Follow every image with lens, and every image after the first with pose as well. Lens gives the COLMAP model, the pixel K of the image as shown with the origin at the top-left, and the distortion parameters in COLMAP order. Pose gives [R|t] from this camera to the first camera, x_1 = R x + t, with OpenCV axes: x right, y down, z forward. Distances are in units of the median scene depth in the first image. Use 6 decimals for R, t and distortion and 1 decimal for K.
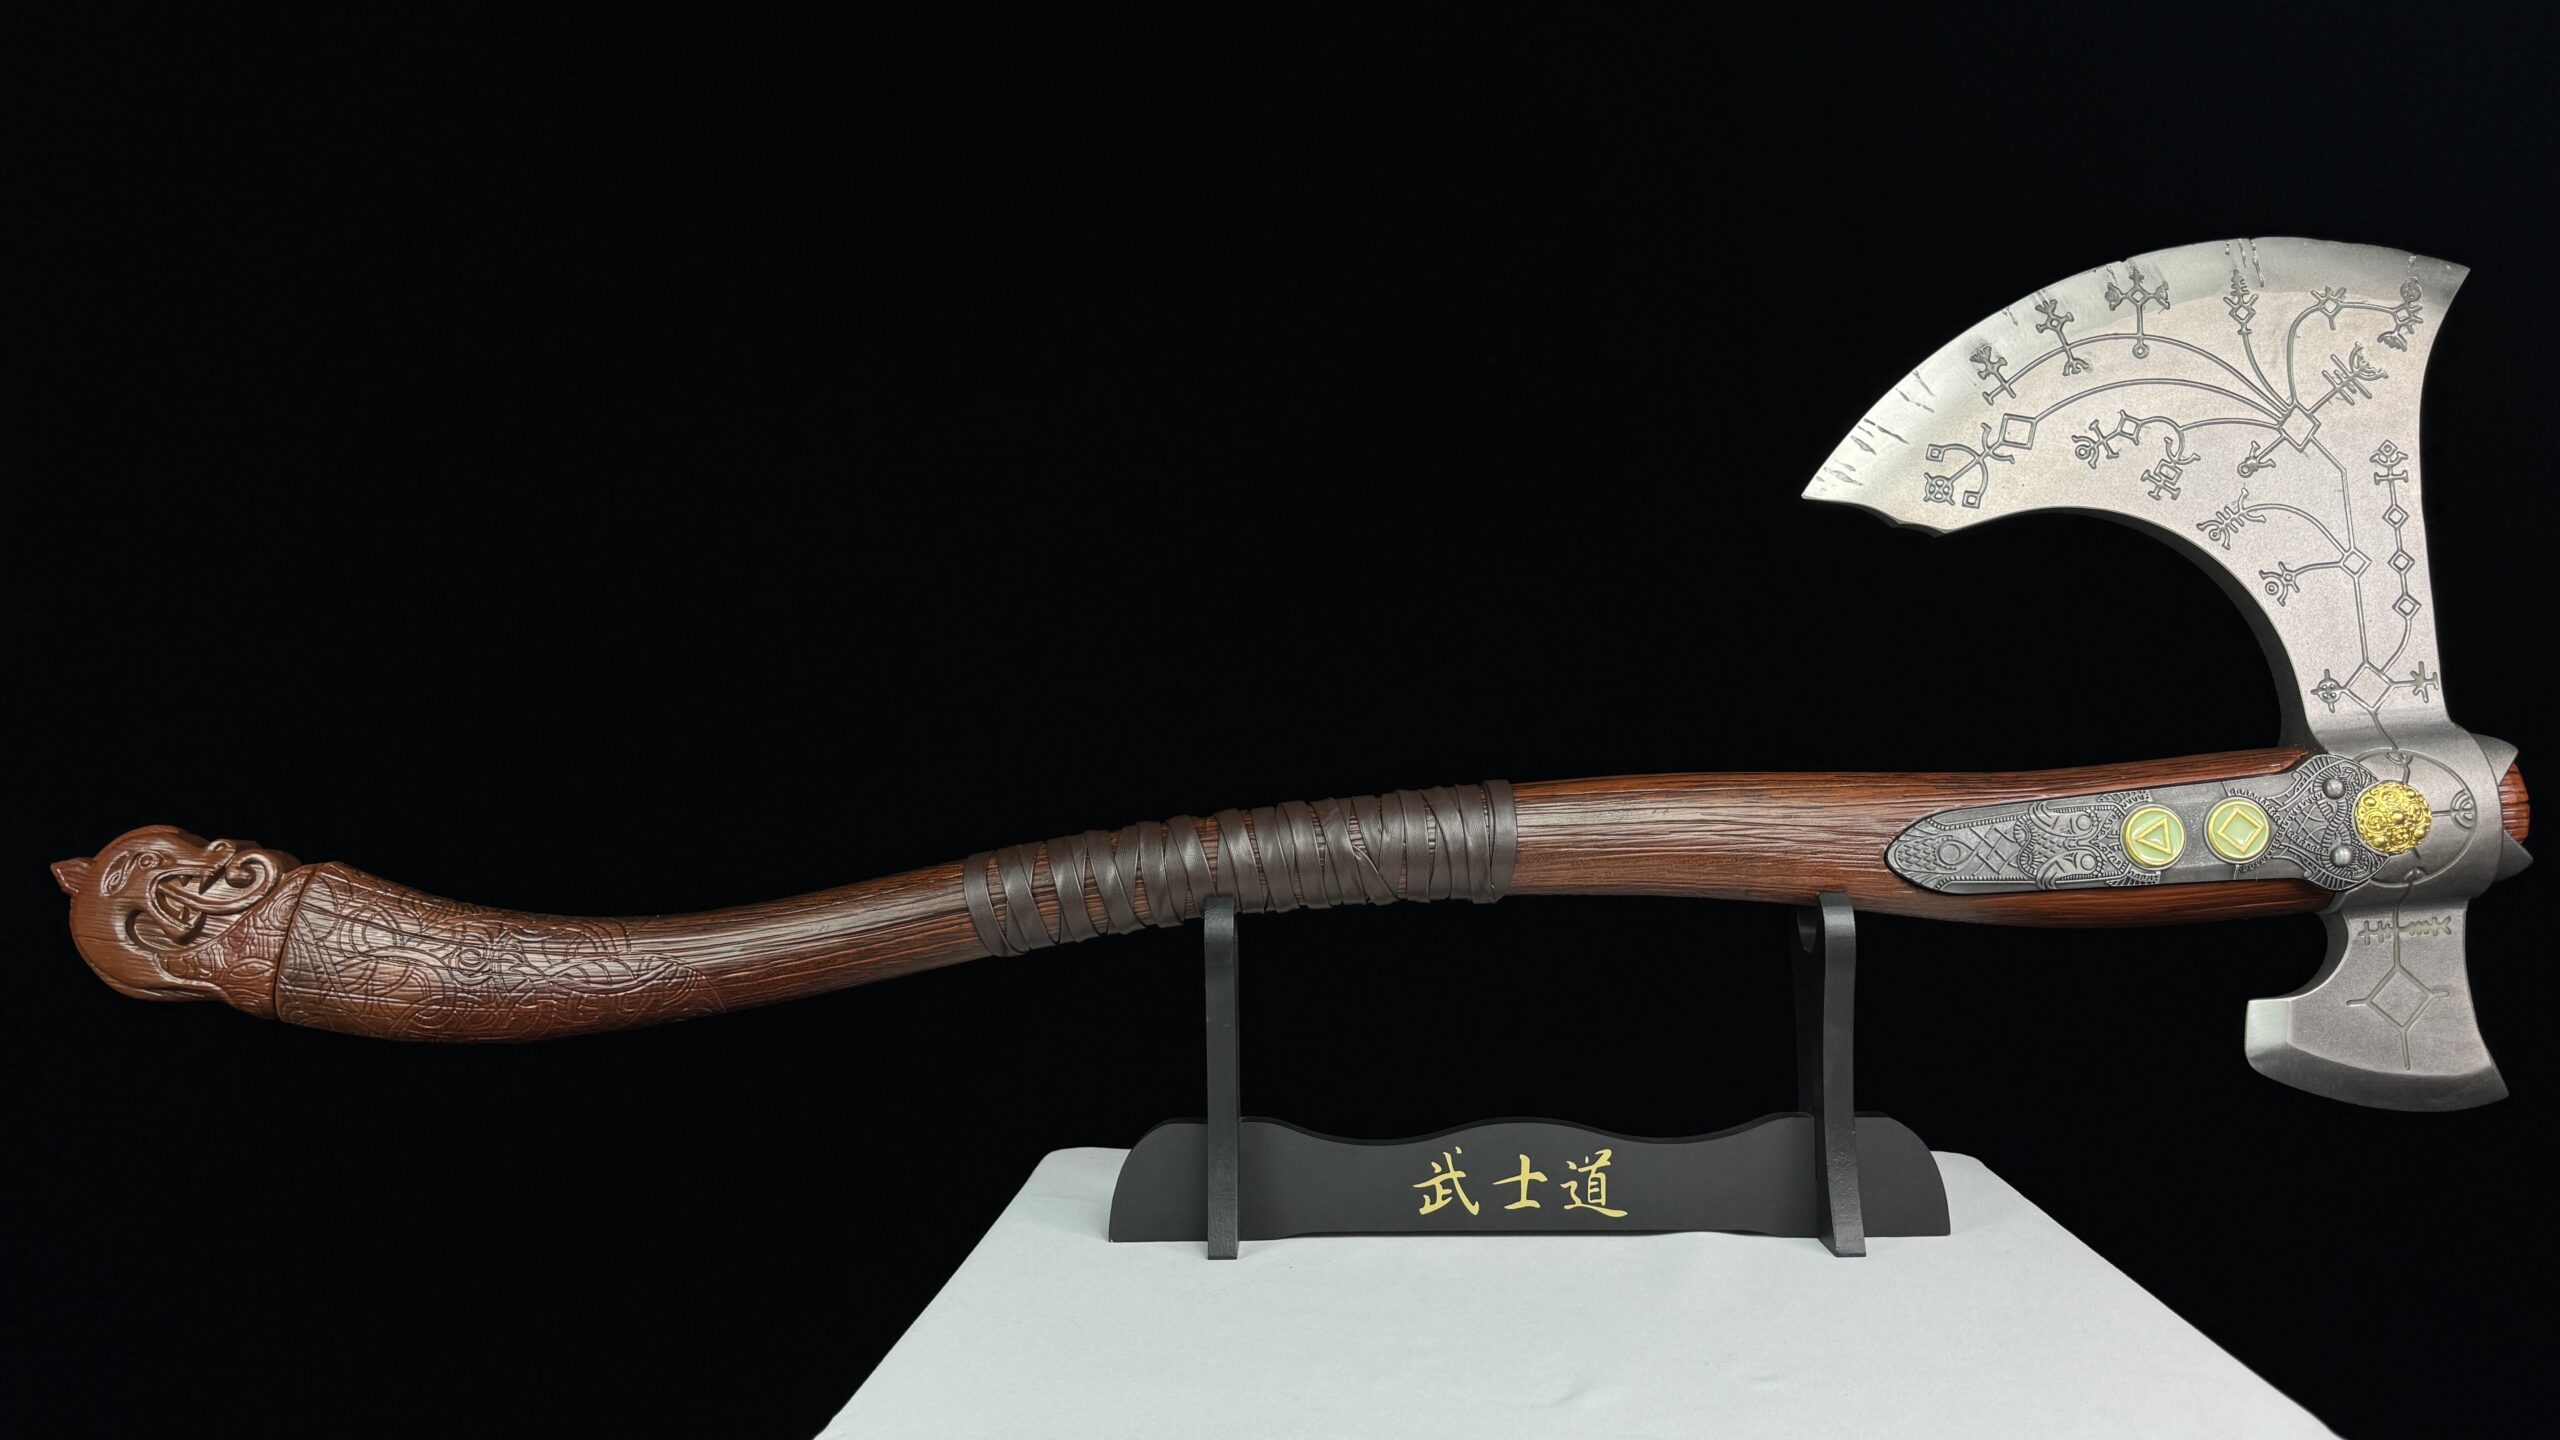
lens RADIAL K [[1788.2, 0, 1294.7], [0, 1788.2, 735.5], [0, 0, 1]] dist [0.023624, -0.034185]
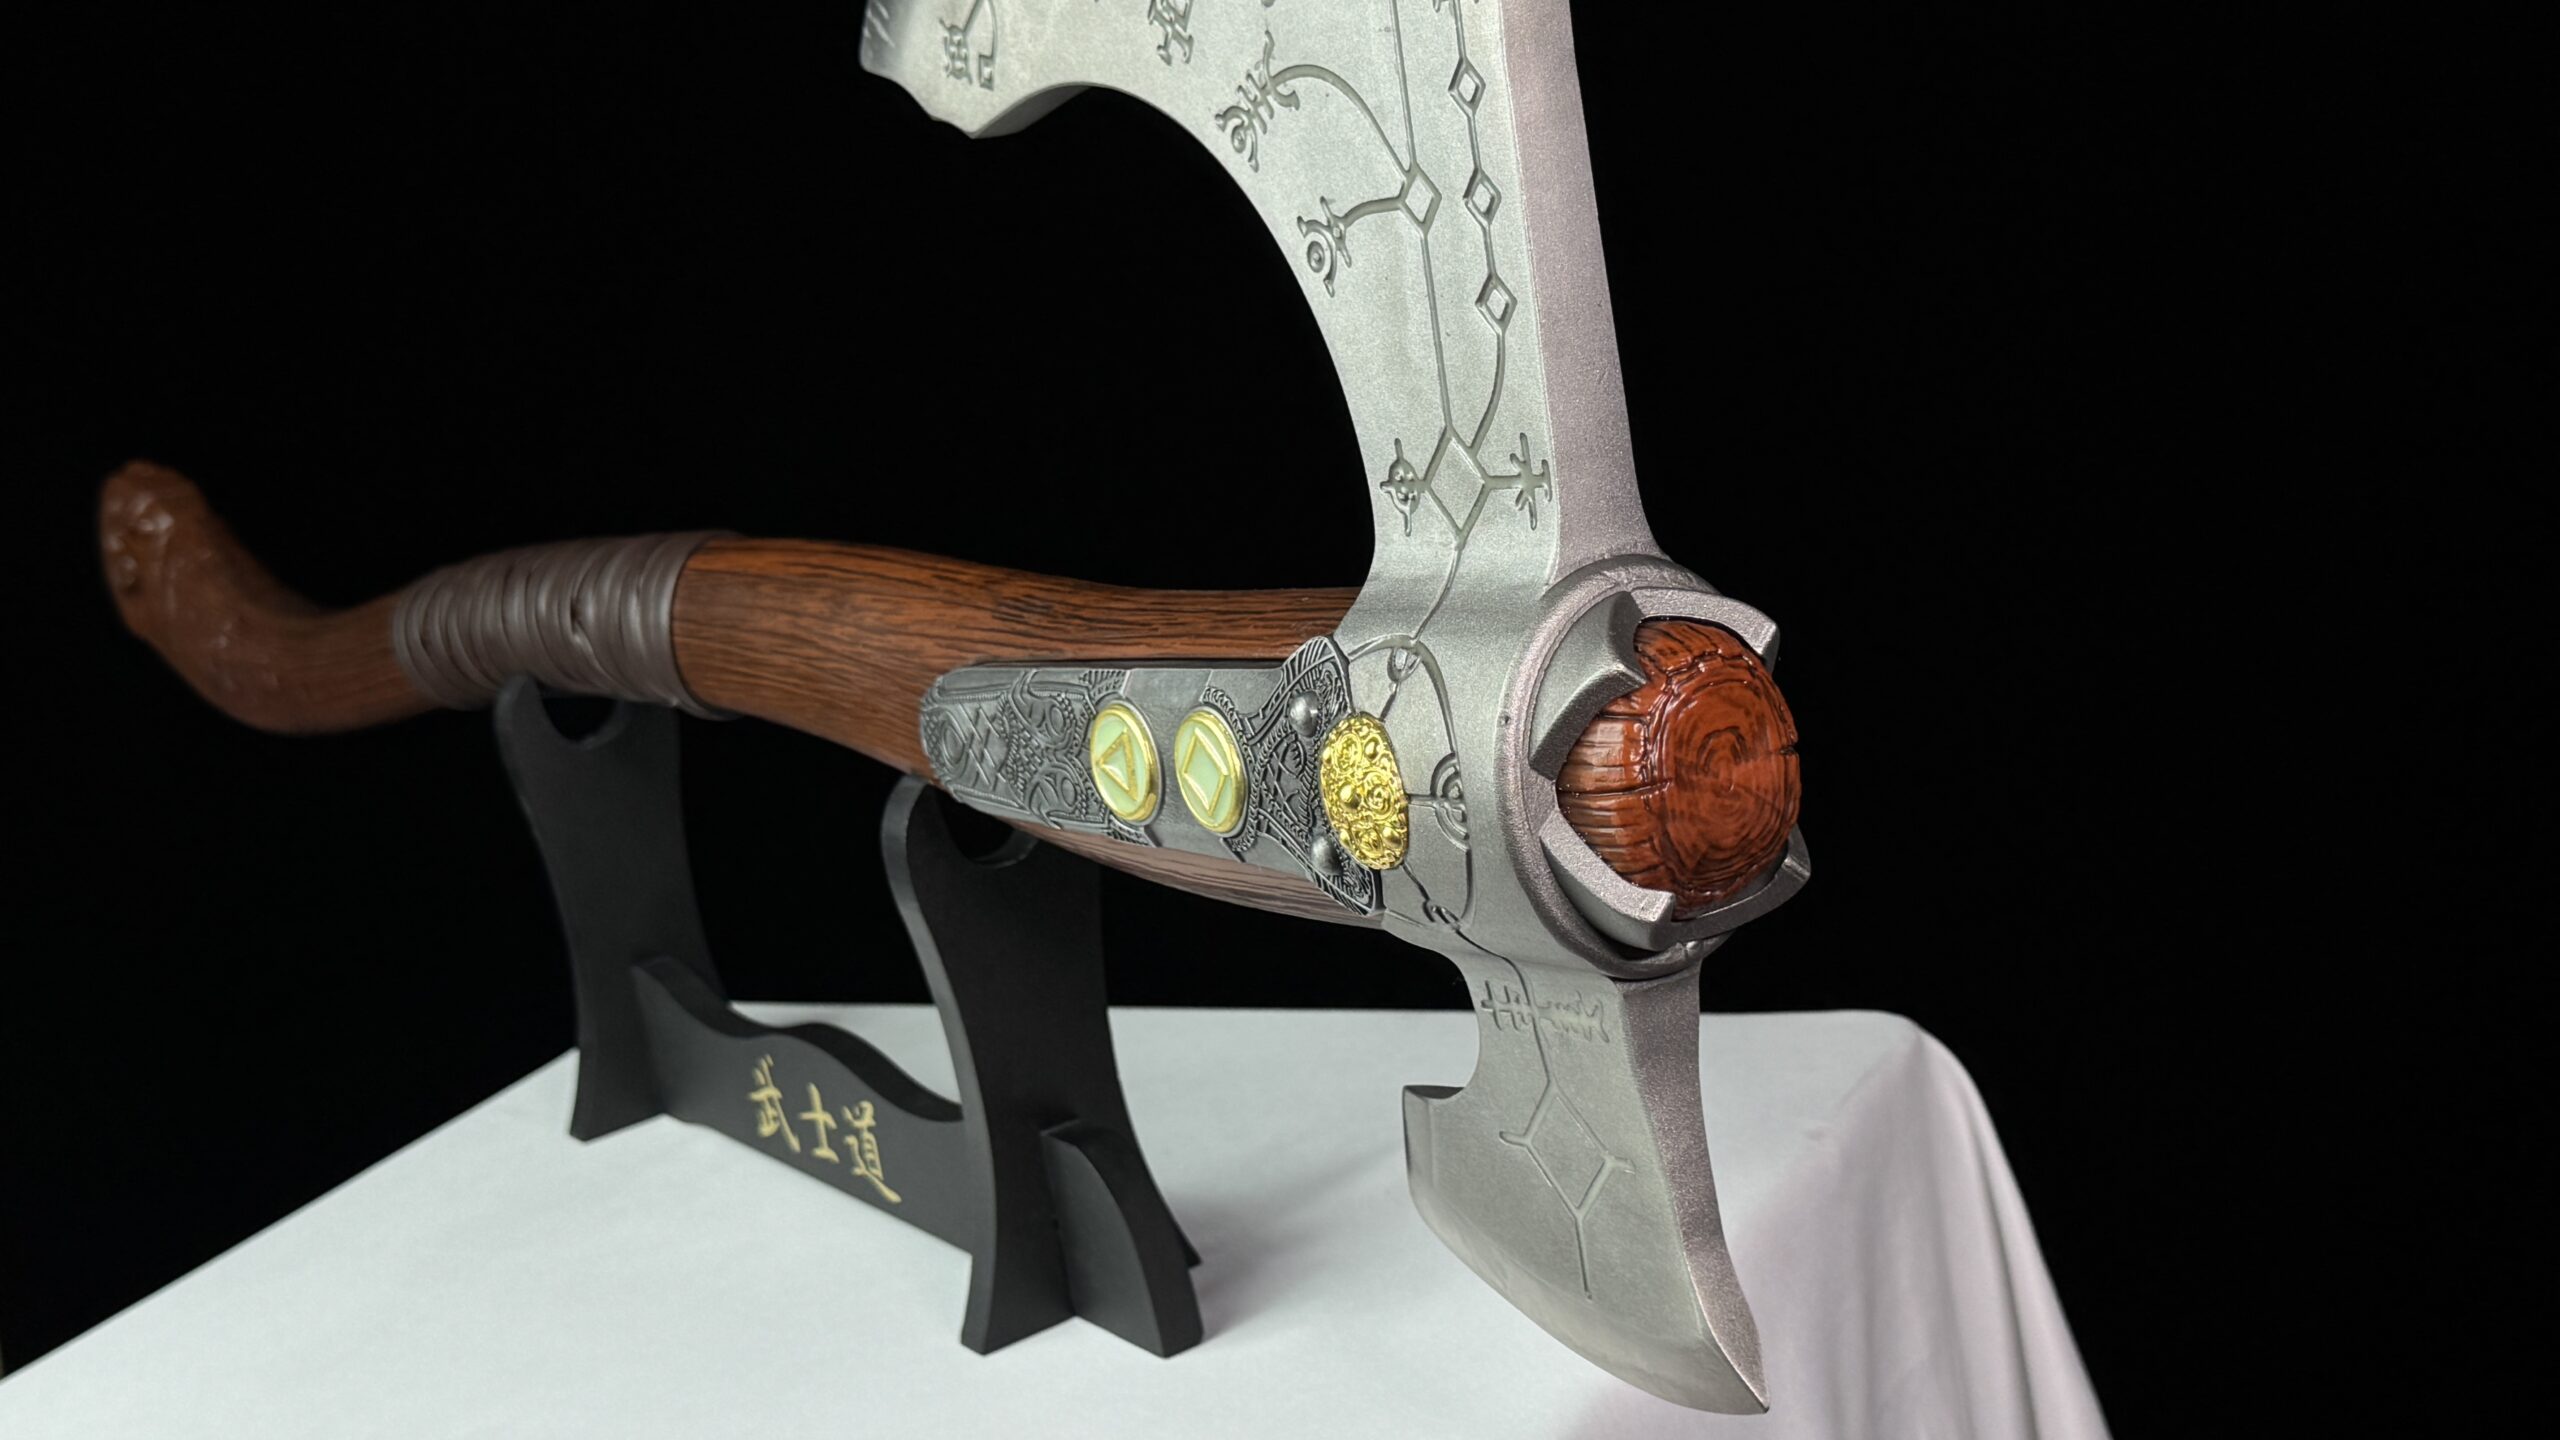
lens RADIAL K [[3508.0, 0, 1281.1], [0, 3508.0, 717.5], [0, 0, 1]] dist [0.114285, 0.000000]
pose [[0.567347, 0.116713, -0.815166, 1.275562], [0.149039, 0.959004, 0.241037, -0.185194], [0.809879, -0.258243, 0.526694, 0.488245]]
